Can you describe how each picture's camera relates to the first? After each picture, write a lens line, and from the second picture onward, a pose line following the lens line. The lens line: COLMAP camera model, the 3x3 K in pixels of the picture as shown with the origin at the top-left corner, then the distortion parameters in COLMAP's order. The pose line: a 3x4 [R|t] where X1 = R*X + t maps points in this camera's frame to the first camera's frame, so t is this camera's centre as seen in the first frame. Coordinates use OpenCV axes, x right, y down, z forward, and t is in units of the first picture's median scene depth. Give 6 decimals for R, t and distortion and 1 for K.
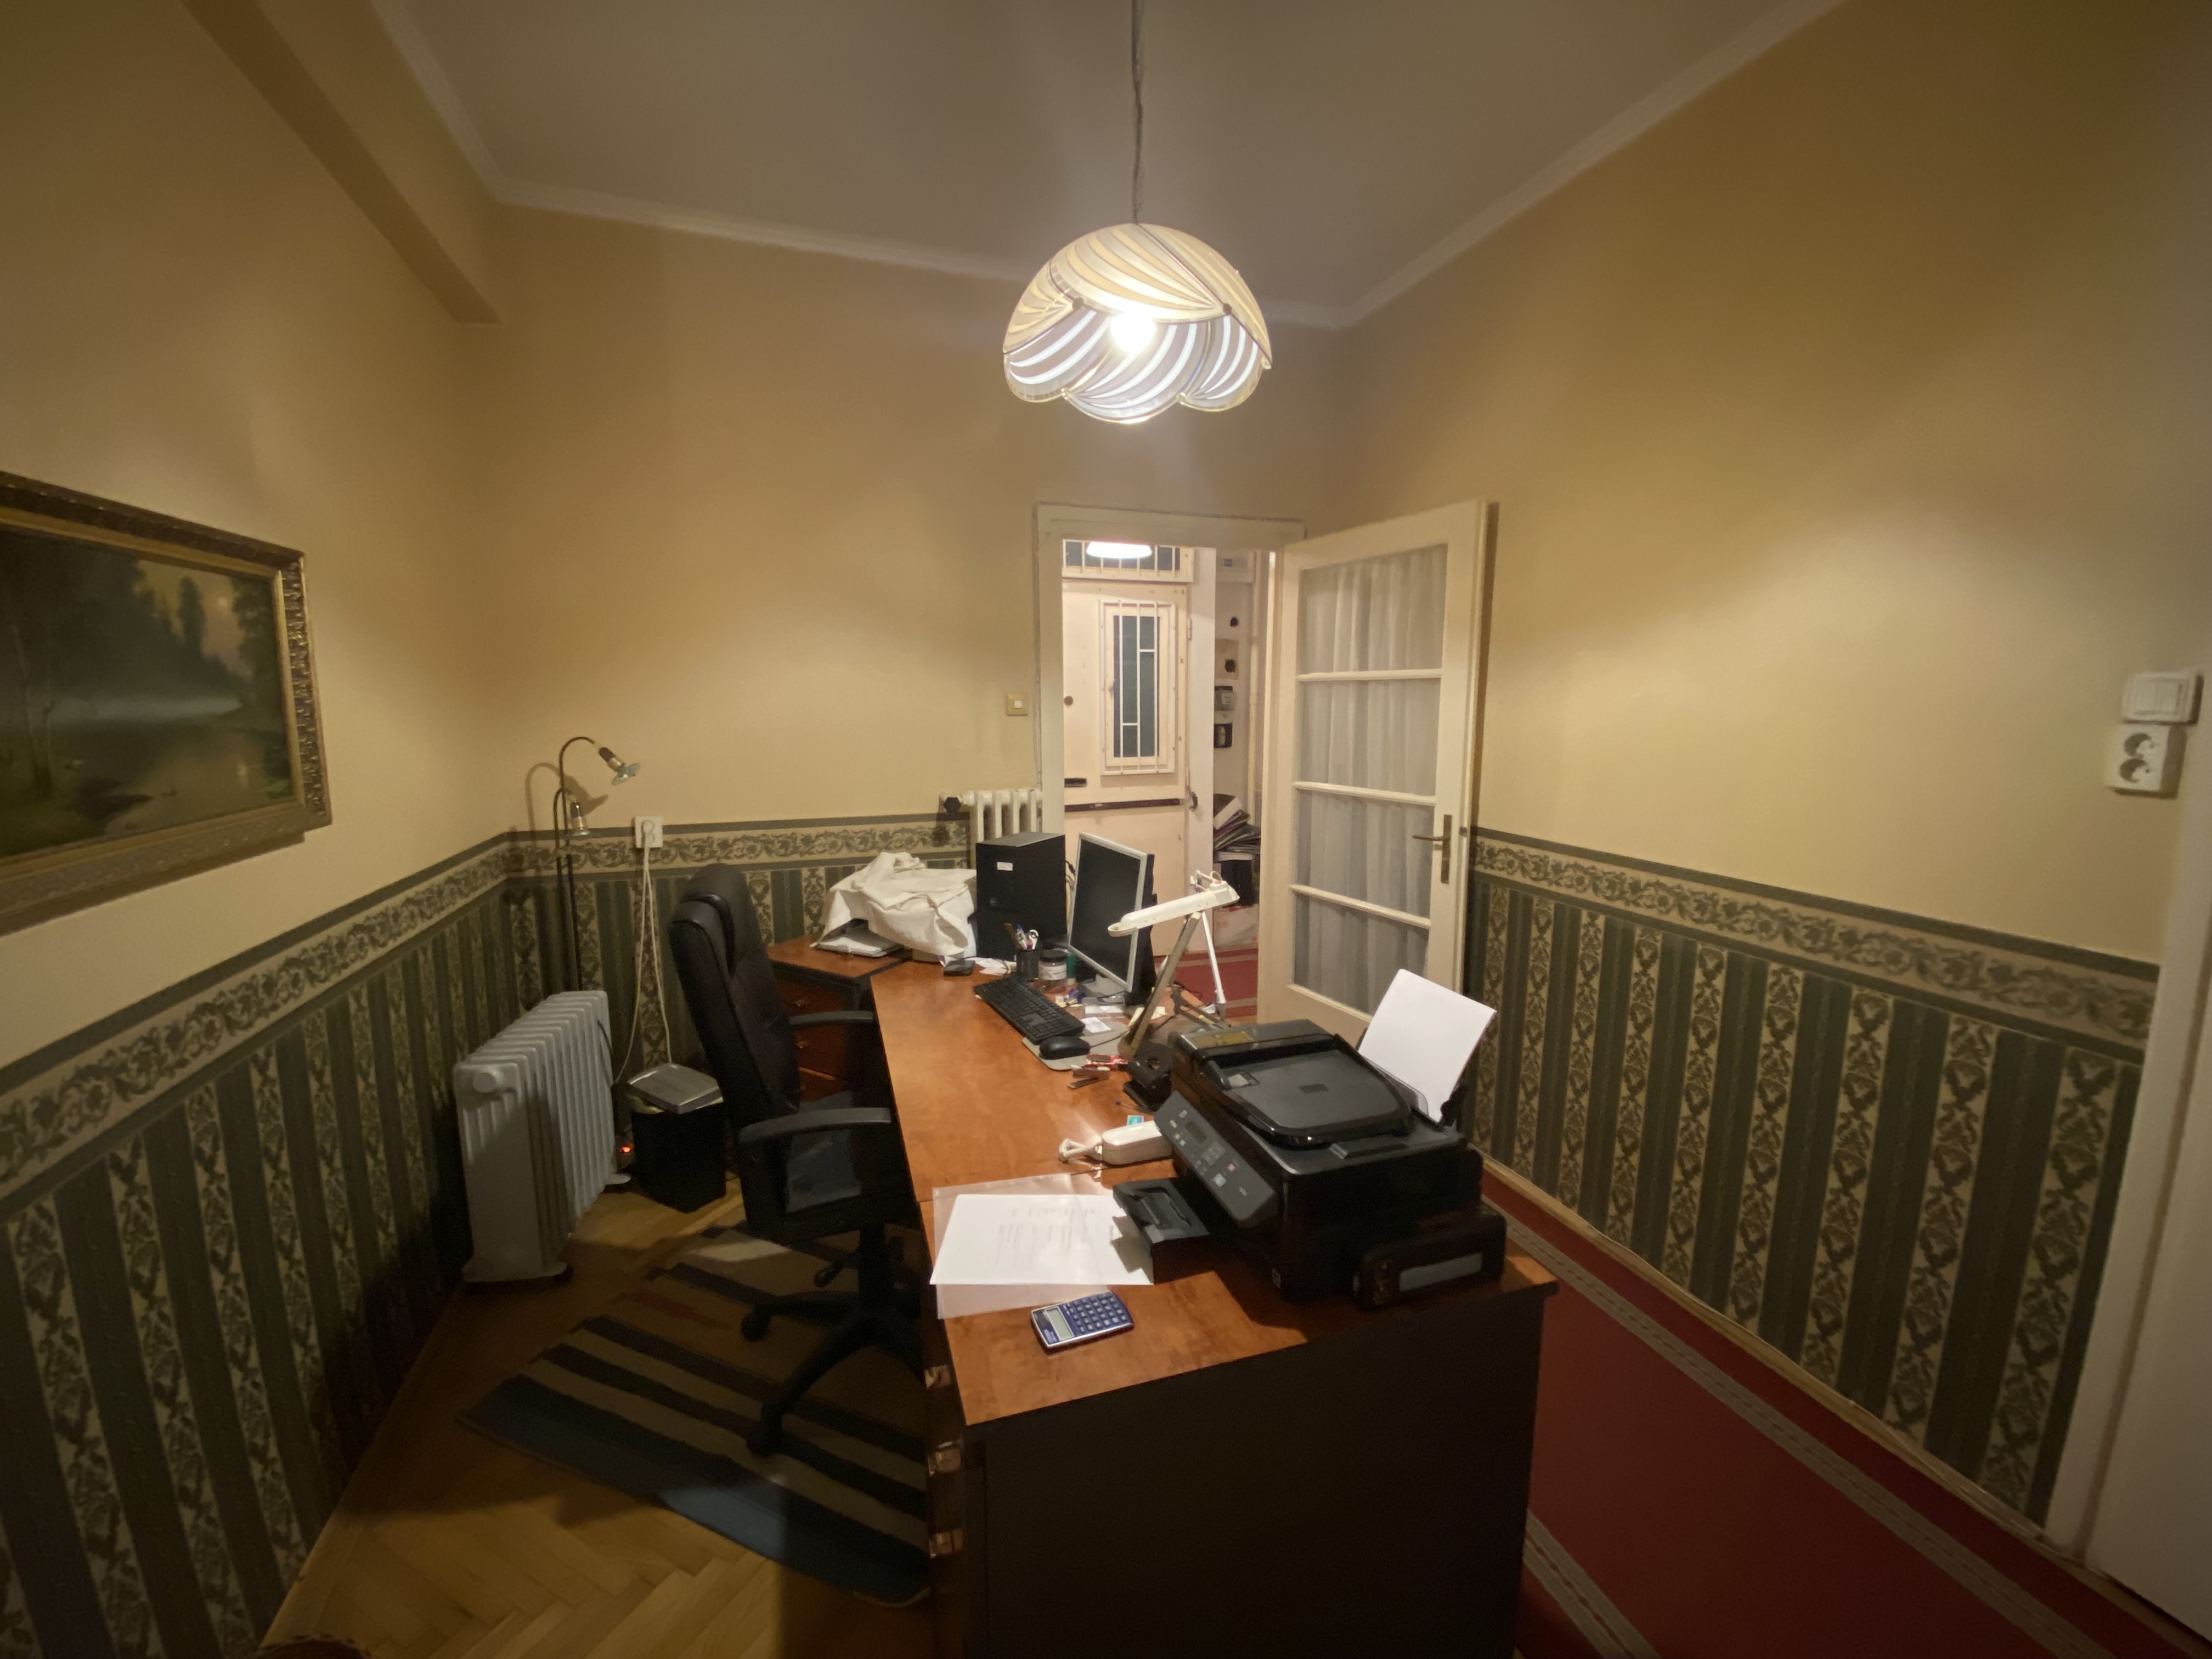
lens RADIAL K [[887.4, 0, 1098.3], [0, 887.4, 836.5], [0, 0, 1]] dist [-0.019667, -0.007752]
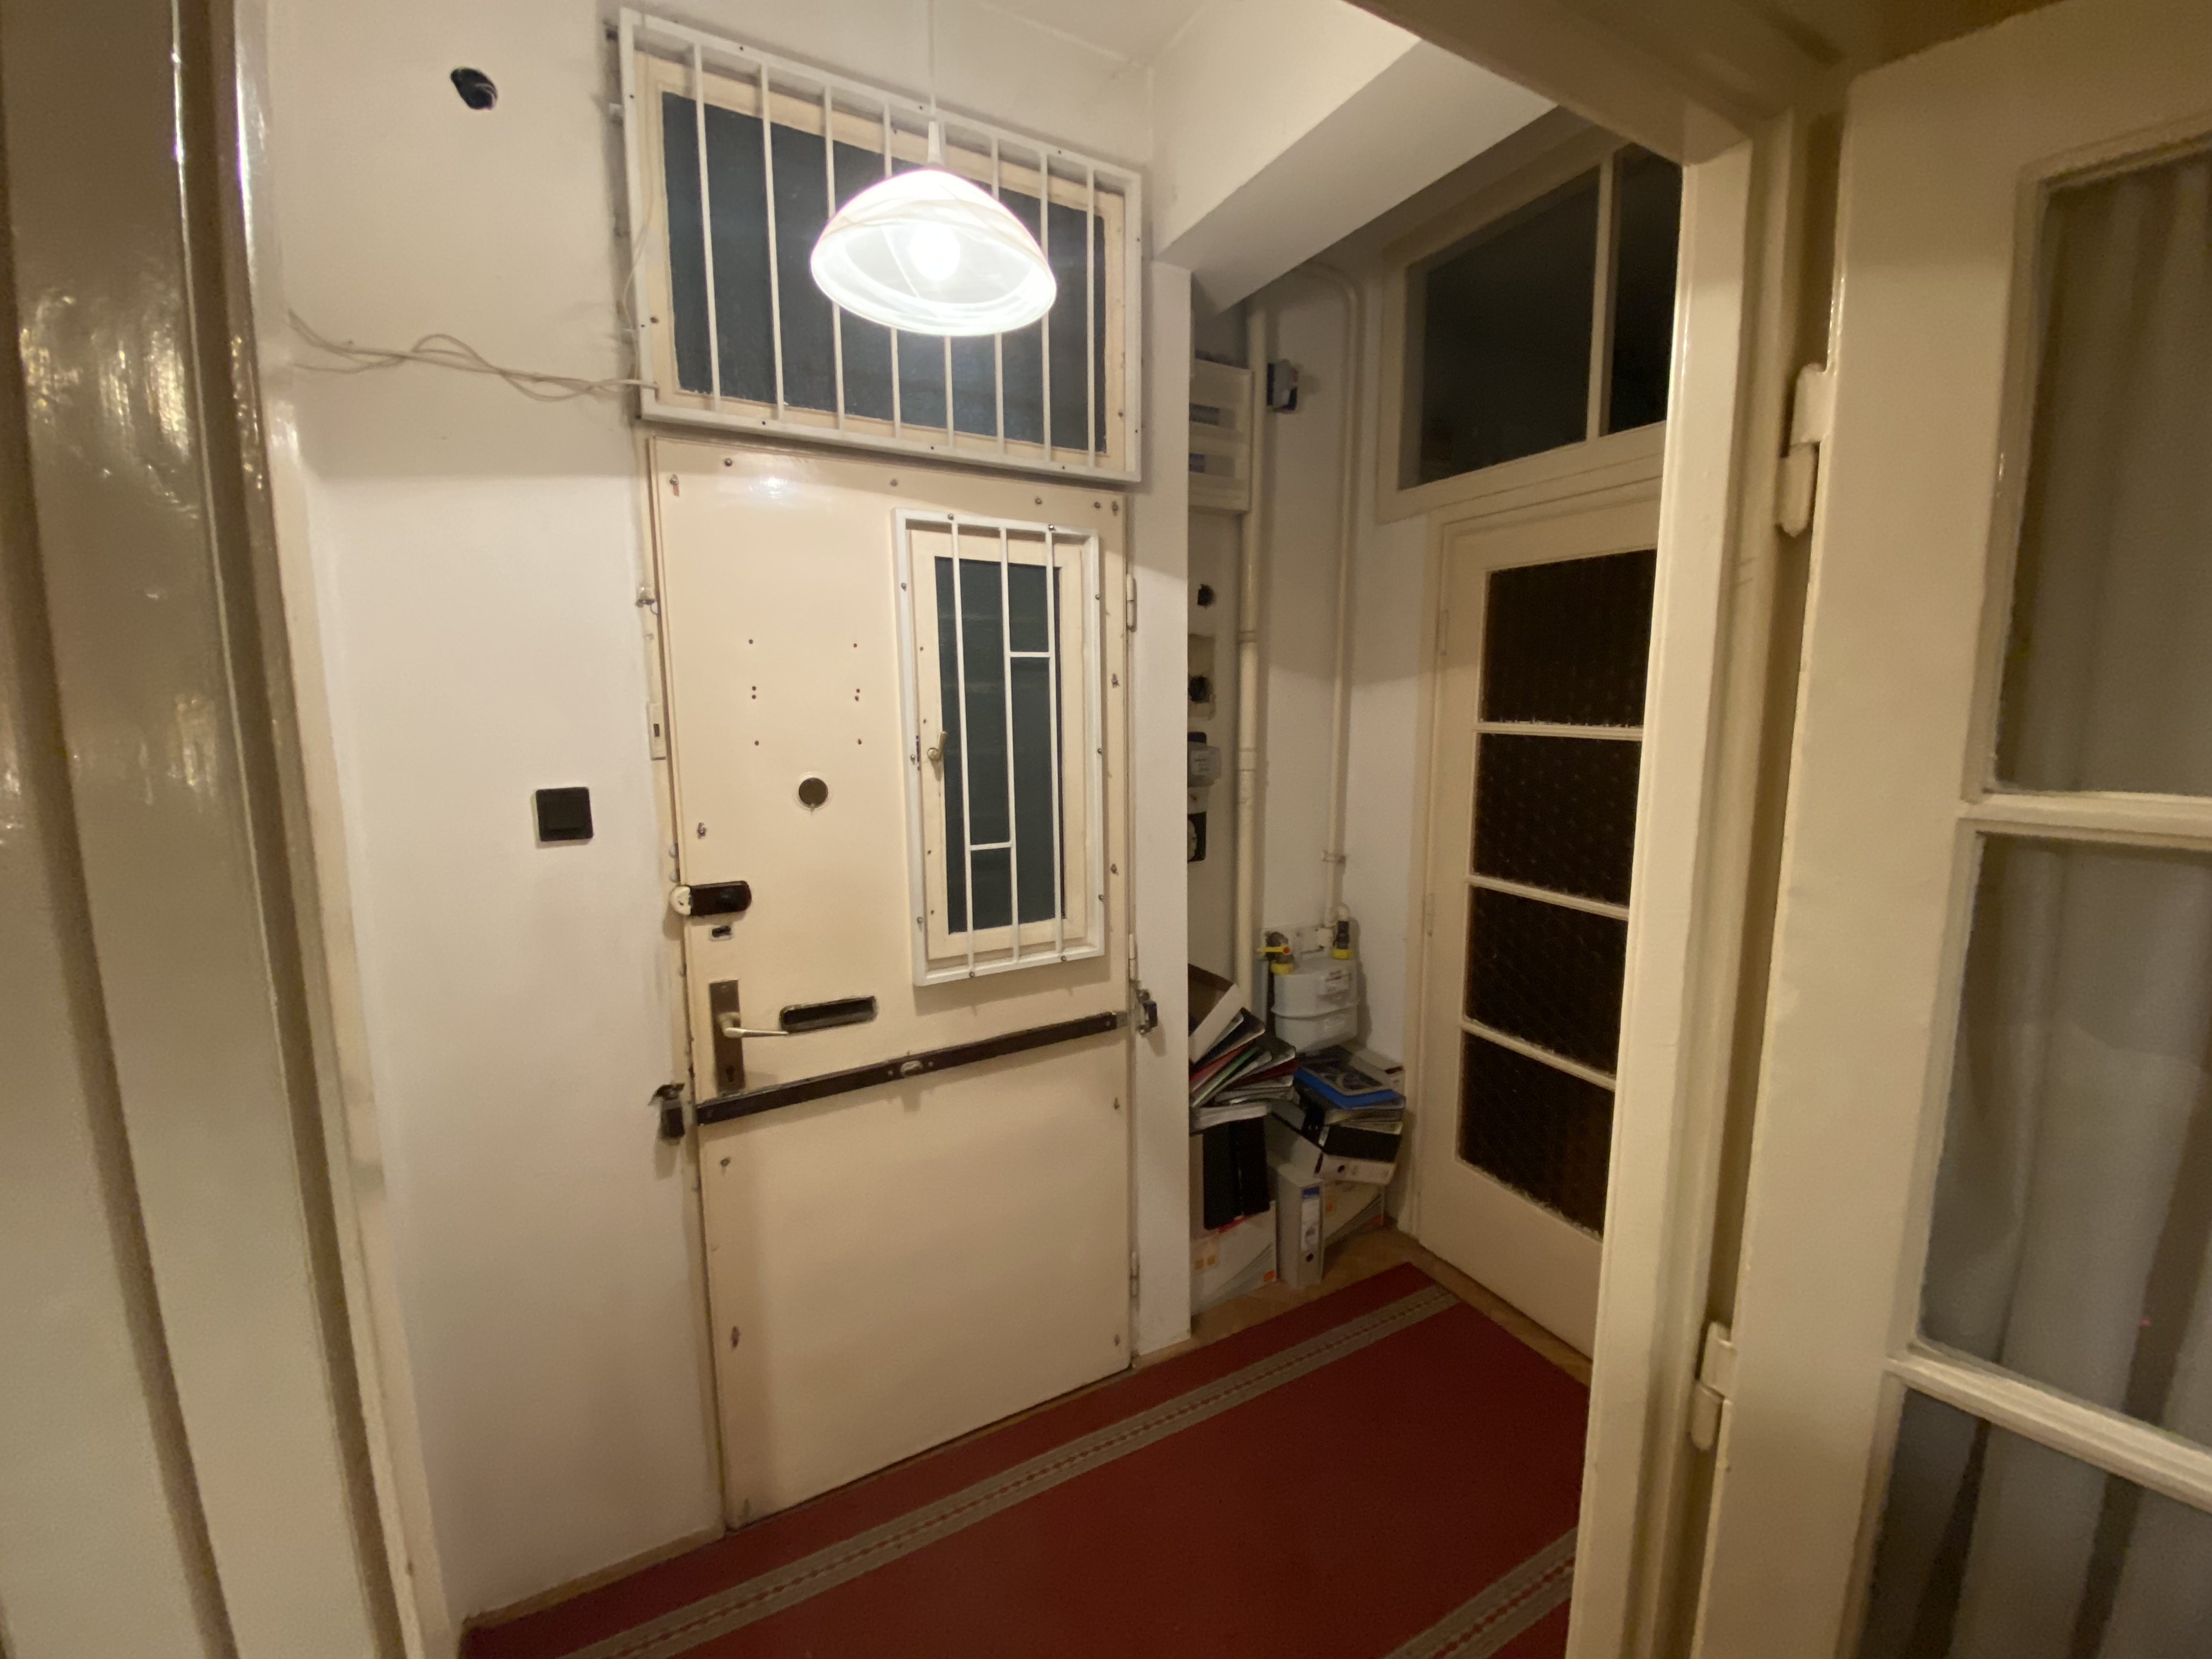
lens RADIAL K [[887.4, 0, 1108.3], [0, 887.4, 820.3], [0, 0, 1]] dist [-0.019667, -0.007752]
pose [[0.985240, -0.026760, 0.169076, 0.021506], [0.031815, 0.999122, -0.027261, -0.123914], [-0.168198, 0.032238, 0.985226, 0.606392]]
